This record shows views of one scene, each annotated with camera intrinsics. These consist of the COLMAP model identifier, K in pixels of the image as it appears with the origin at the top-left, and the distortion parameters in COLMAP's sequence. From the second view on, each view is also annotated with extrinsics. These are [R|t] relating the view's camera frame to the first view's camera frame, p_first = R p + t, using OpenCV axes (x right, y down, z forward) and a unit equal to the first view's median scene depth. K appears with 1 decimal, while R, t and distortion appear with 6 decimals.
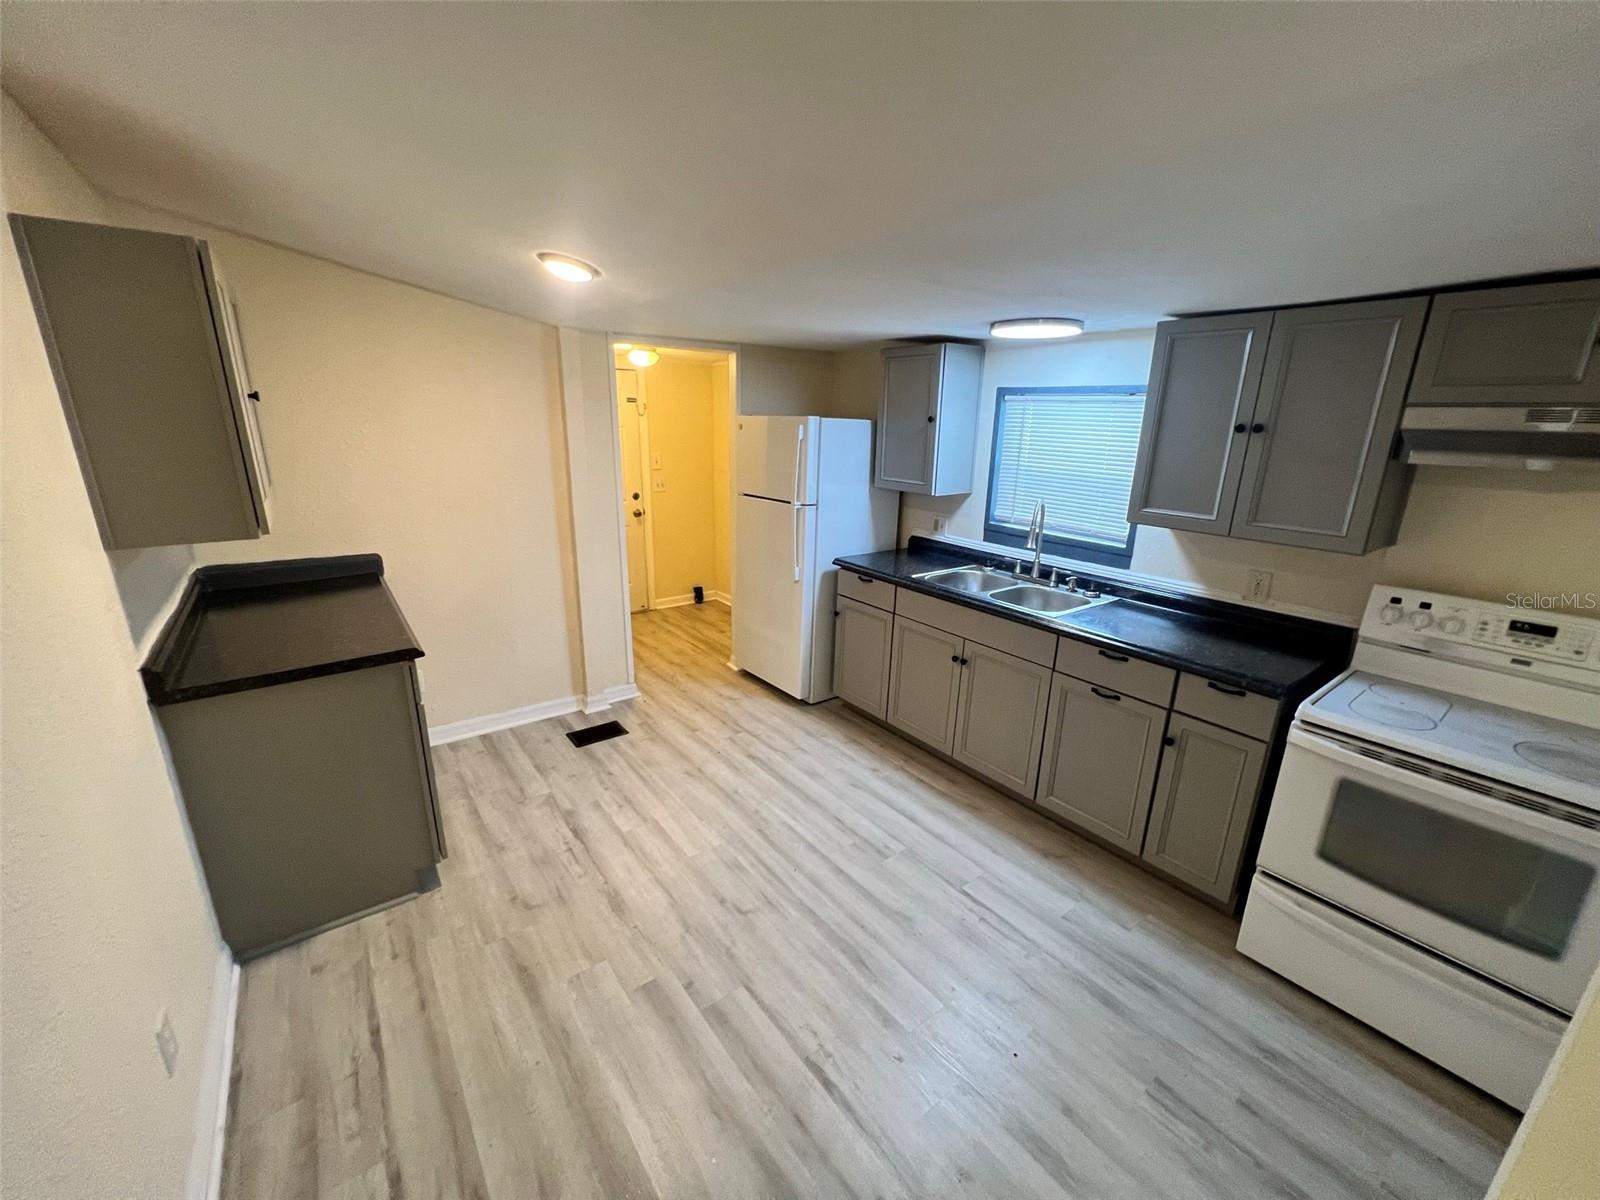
lens RADIAL K [[639.0, 0, 802.9], [0, 639.0, 599.5], [0, 0, 1]] dist [-0.001835, 0.000848]
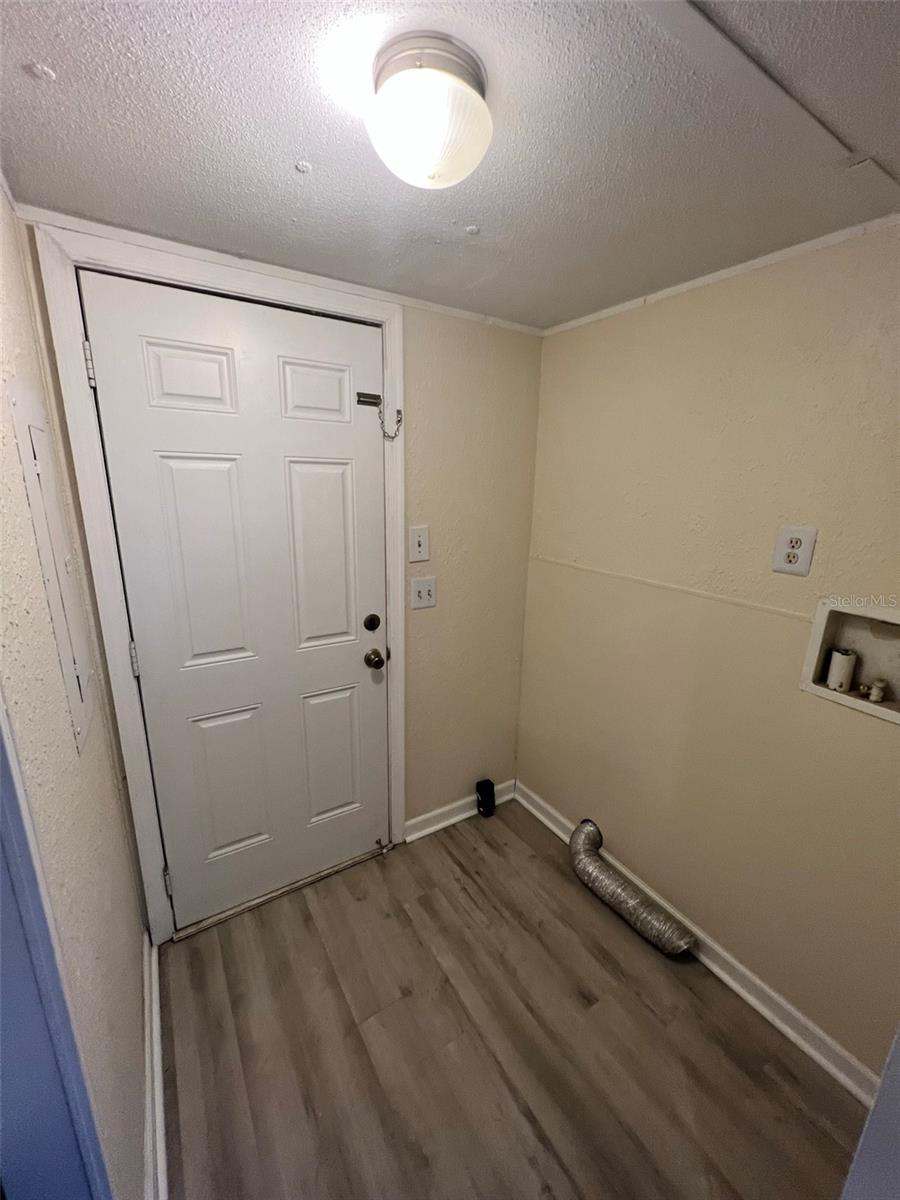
lens RADIAL K [[479.2, 0, 452.0], [0, 479.2, 604.9], [0, 0, 1]] dist [-0.001835, 0.000848]
pose [[0.995768, 0.025141, -0.088401, -0.347636], [-0.028131, 0.999068, -0.032734, -0.322779], [0.087495, 0.035082, 0.995547, 1.323373]]
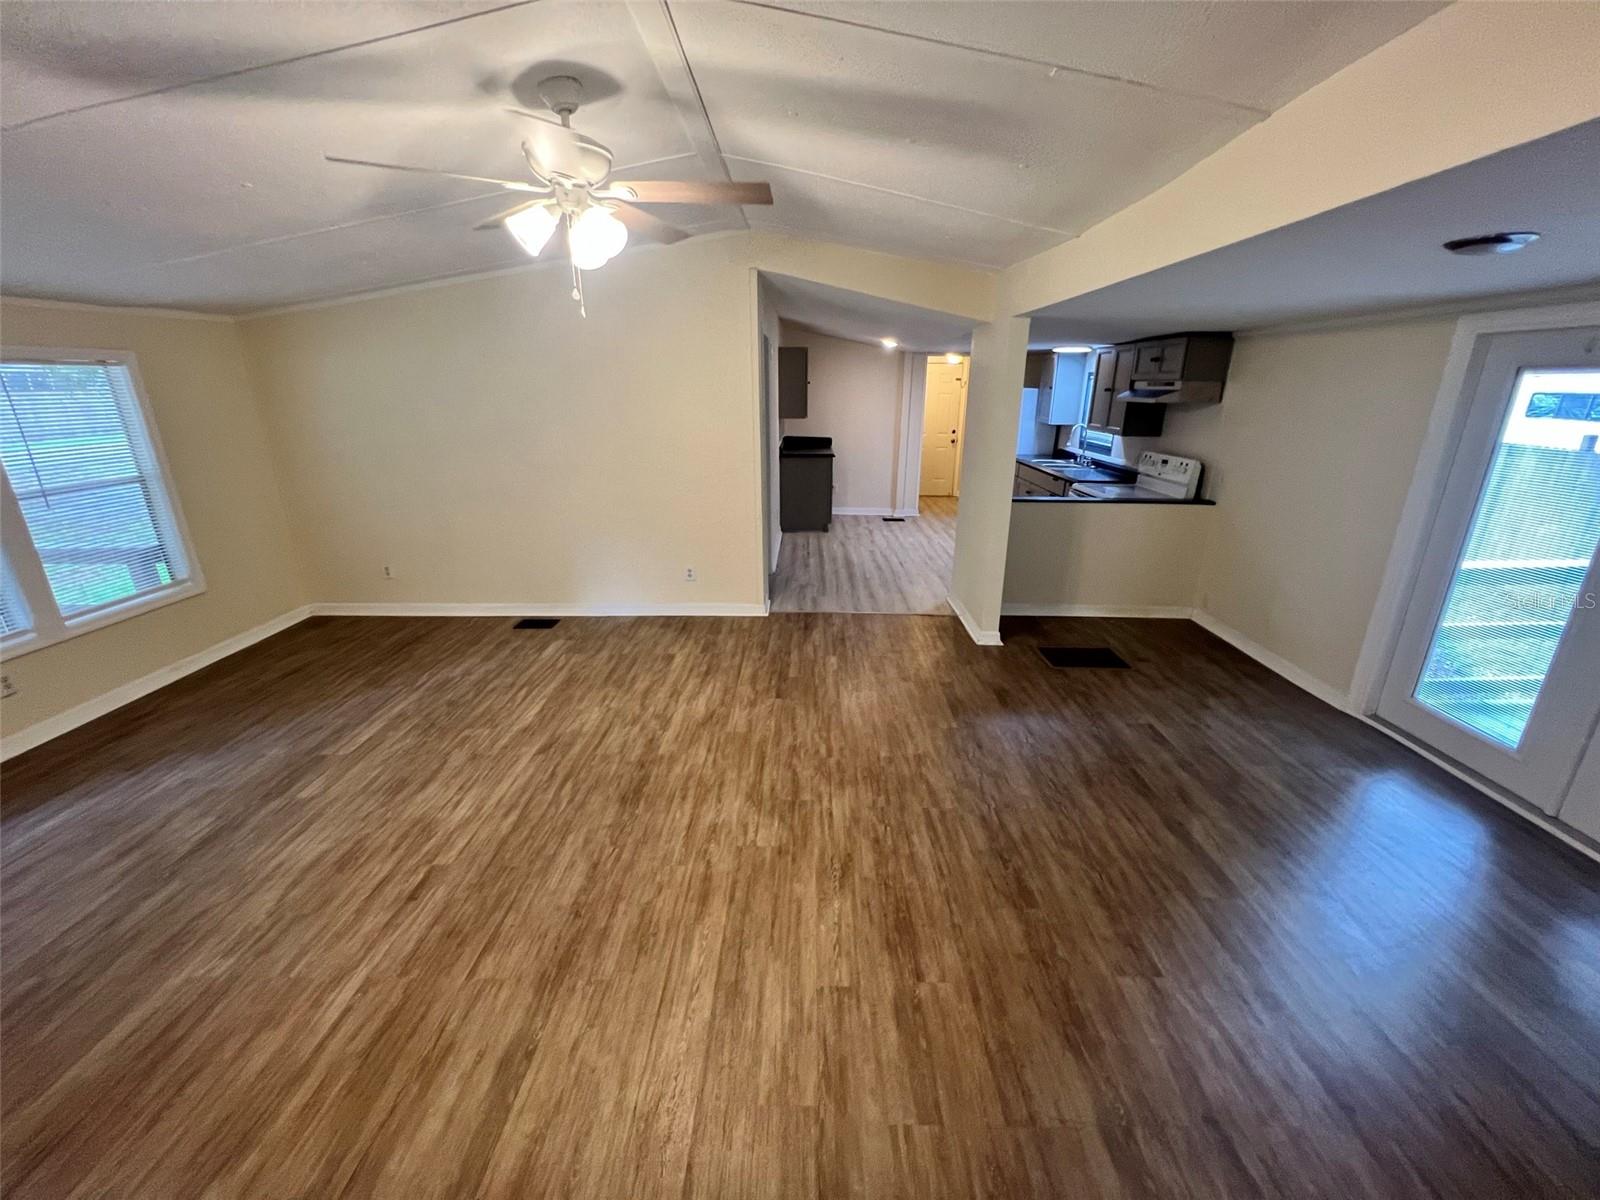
lens RADIAL K [[639.0, 0, 802.7], [0, 639.0, 598.5], [0, 0, 1]] dist [-0.001835, 0.000848]
pose [[0.788301, 0.184812, -0.586879, 1.133630], [-0.164754, 0.982395, 0.088064, 0.444310], [0.592822, 0.027270, 0.804871, -1.478516]]
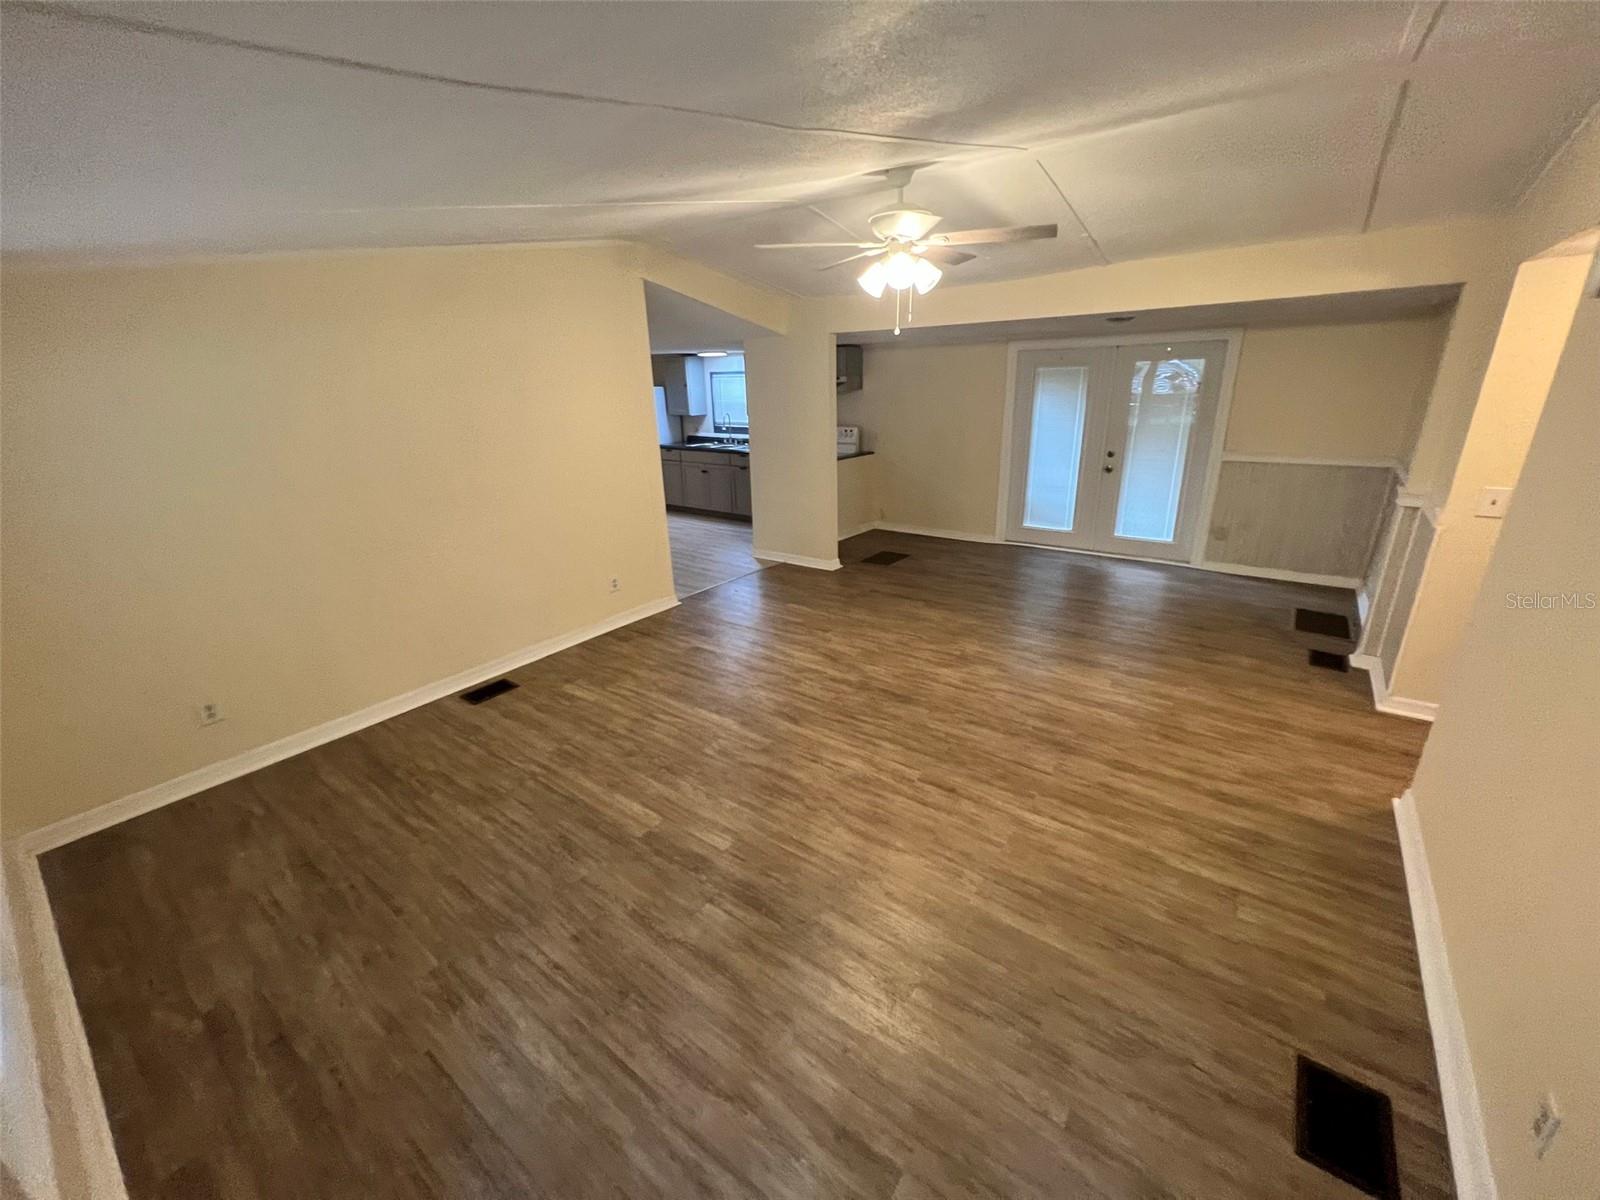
lens RADIAL K [[639.0, 0, 802.1], [0, 639.0, 599.4], [0, 0, 1]] dist [-0.001835, 0.000848]
pose [[0.961772, -0.126814, 0.242718, -0.103993], [0.114597, 0.991357, 0.063867, 0.574016], [-0.248719, -0.033611, 0.967992, -2.032744]]
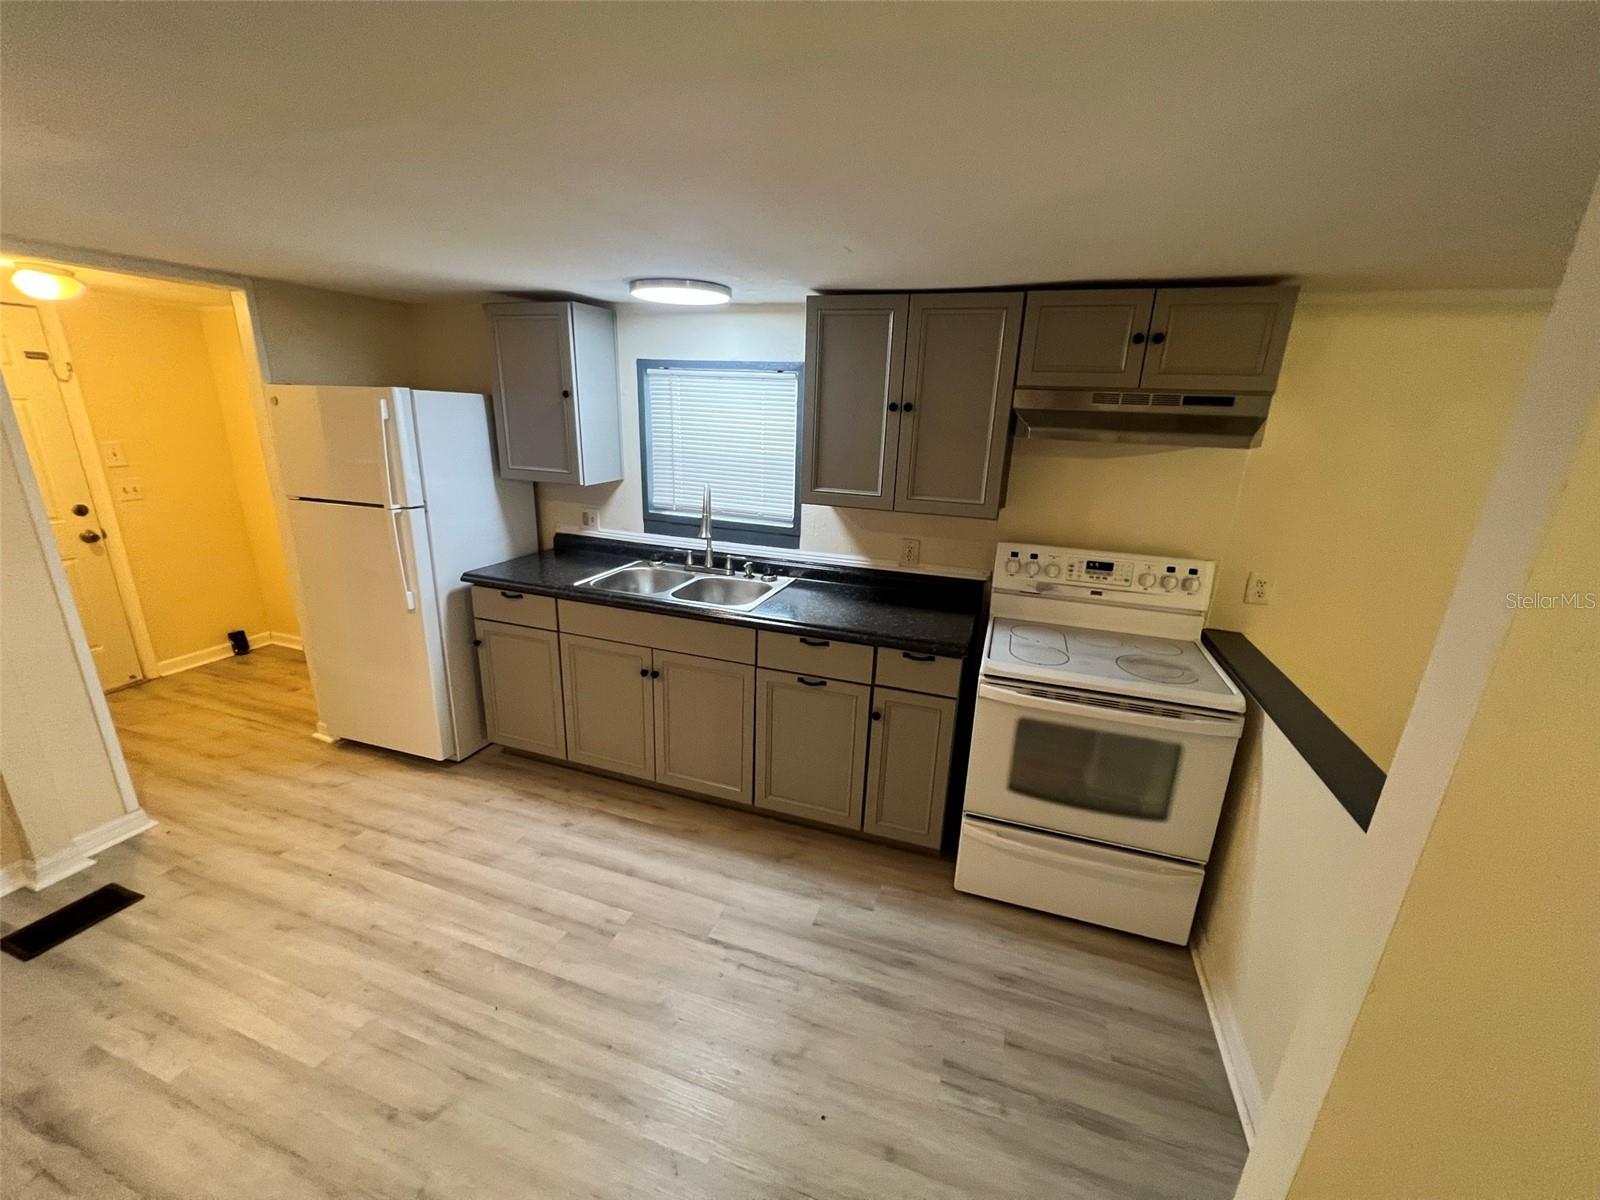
lens RADIAL K [[639.0, 0, 798.9], [0, 639.0, 599.0], [0, 0, 1]] dist [-0.001835, 0.000848]
pose [[0.832687, -0.153360, 0.532085, -0.036752], [0.137104, 0.988064, 0.070223, -0.042700], [-0.536503, 0.014477, 0.843774, 0.167659]]
